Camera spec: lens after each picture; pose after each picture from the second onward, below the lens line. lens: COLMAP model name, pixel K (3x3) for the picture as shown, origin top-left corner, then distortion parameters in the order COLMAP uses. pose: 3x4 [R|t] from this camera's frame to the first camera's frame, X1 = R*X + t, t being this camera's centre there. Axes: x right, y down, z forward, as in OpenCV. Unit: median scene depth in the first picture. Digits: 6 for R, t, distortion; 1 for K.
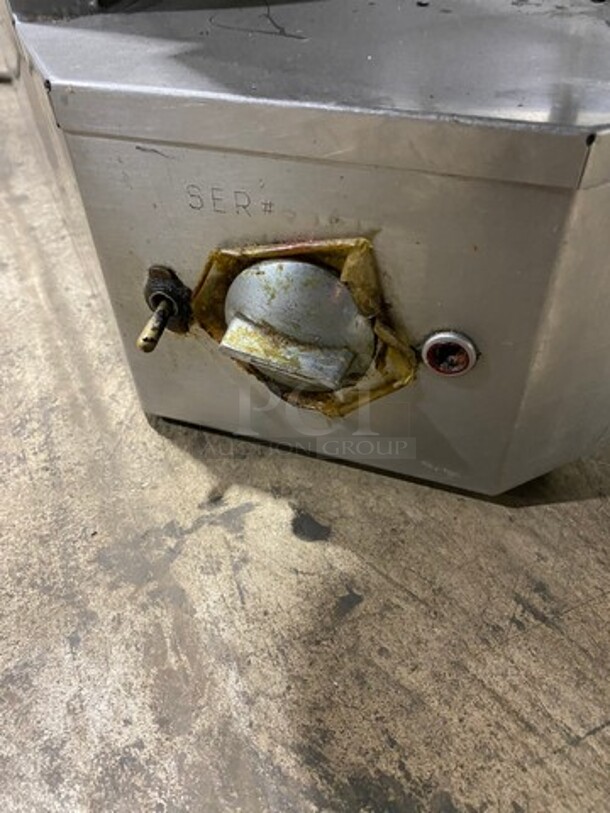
lens RADIAL K [[615.9, 0, 312.2], [0, 615.9, 406.2], [0, 0, 1]] dist [0.008960, -0.008948]
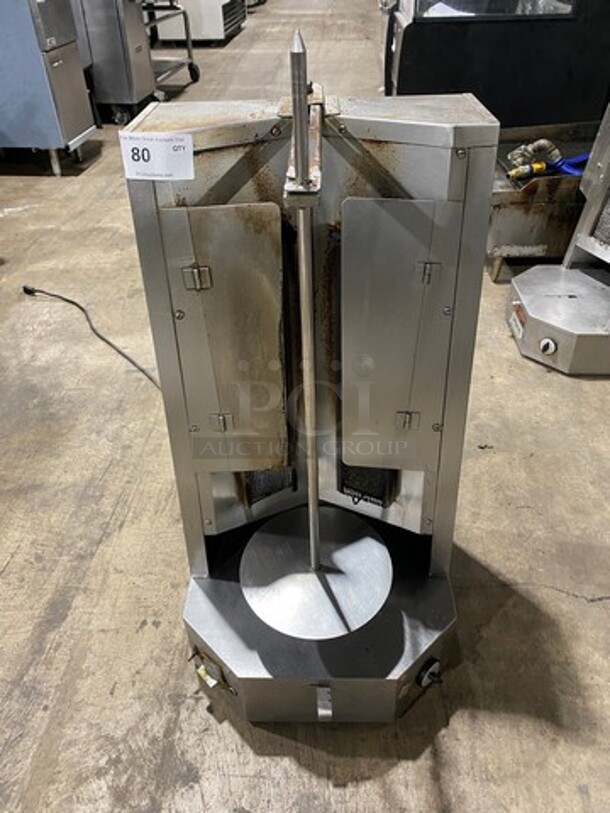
lens RADIAL K [[615.9, 0, 307.5], [0, 615.9, 392.9], [0, 0, 1]] dist [0.008960, -0.008948]
pose [[0.889634, 0.258238, -0.376650, 1.677935], [-0.302388, 0.951160, -0.062099, -1.879848], [0.342218, 0.169140, 0.924272, -3.211856]]
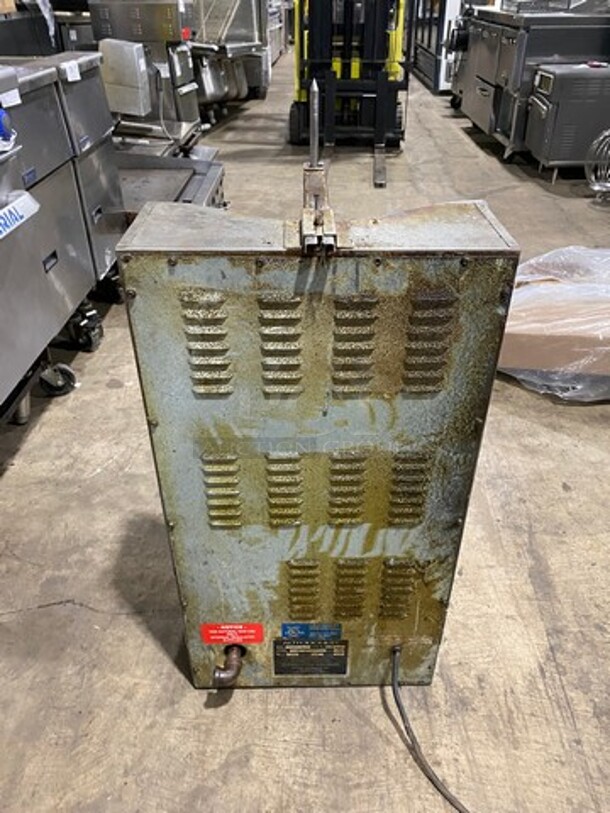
lens RADIAL K [[615.9, 0, 312.8], [0, 615.9, 403.4], [0, 0, 1]] dist [0.008960, -0.008948]
pose [[-0.904977, -0.228941, 0.358612, -1.343449], [0.301145, 0.250730, 0.920025, -6.259693], [-0.300546, 0.940596, -0.157961, 1.048851]]
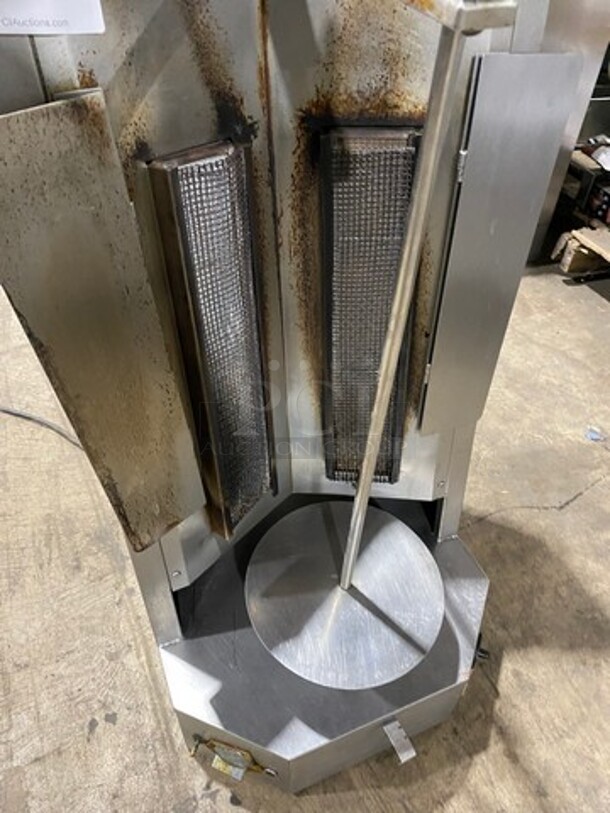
lens RADIAL K [[615.9, 0, 312.2], [0, 615.9, 405.0], [0, 0, 1]] dist [0.008960, -0.008948]
pose [[0.997990, 0.063333, -0.002033, 0.279561], [-0.063348, 0.997958, -0.008152, -1.927139], [0.001513, 0.008264, 0.999965, -2.355414]]
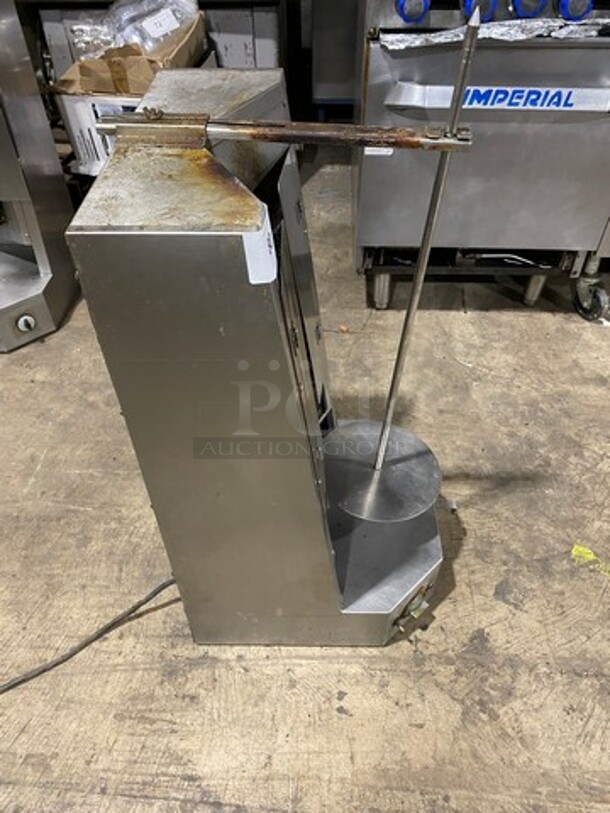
lens RADIAL K [[615.9, 0, 307.6], [0, 615.9, 404.7], [0, 0, 1]] dist [0.008960, -0.008948]
pose [[0.452466, -0.620380, 0.640627, -2.477665], [0.614880, 0.737335, 0.279750, -3.071024], [-0.645908, 0.267331, 0.715078, -2.418214]]
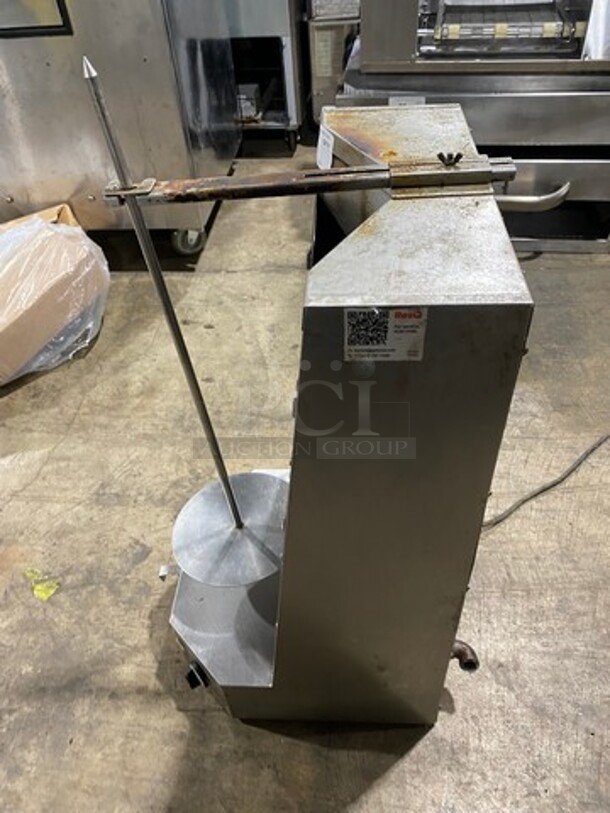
lens RADIAL K [[615.9, 0, 312.2], [0, 615.9, 412.7], [0, 0, 1]] dist [0.008960, -0.008948]
pose [[-0.480007, 0.630792, -0.609668, 2.457520], [-0.566774, 0.307463, 0.764352, -5.031510], [0.669597, 0.712438, 0.209932, -0.429065]]
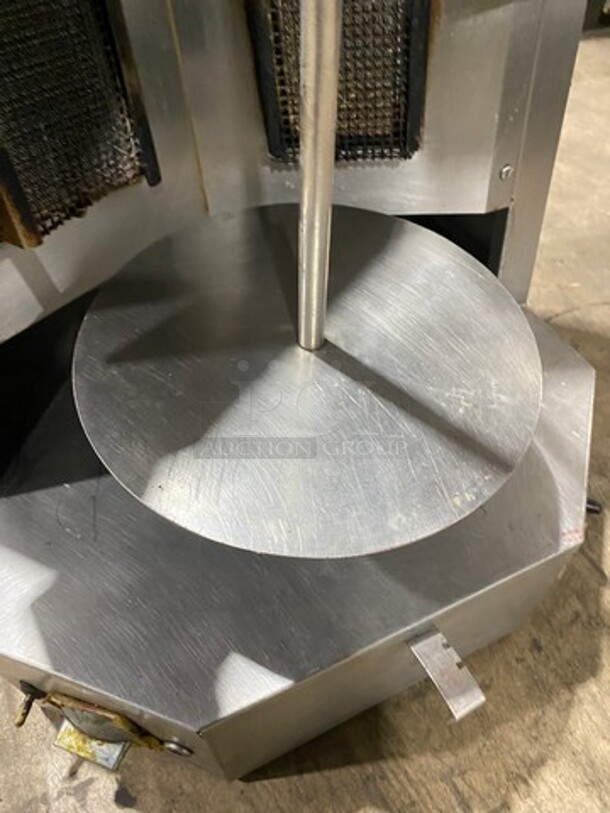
lens RADIAL K [[615.9, 0, 312.4], [0, 615.9, 407.6], [0, 0, 1]] dist [0.008960, -0.008948]
pose [[0.999935, 0.008807, 0.007186, 0.490440], [-0.009501, 0.994639, 0.102973, -1.054562], [-0.006240, -0.103035, 0.994658, -0.603422]]
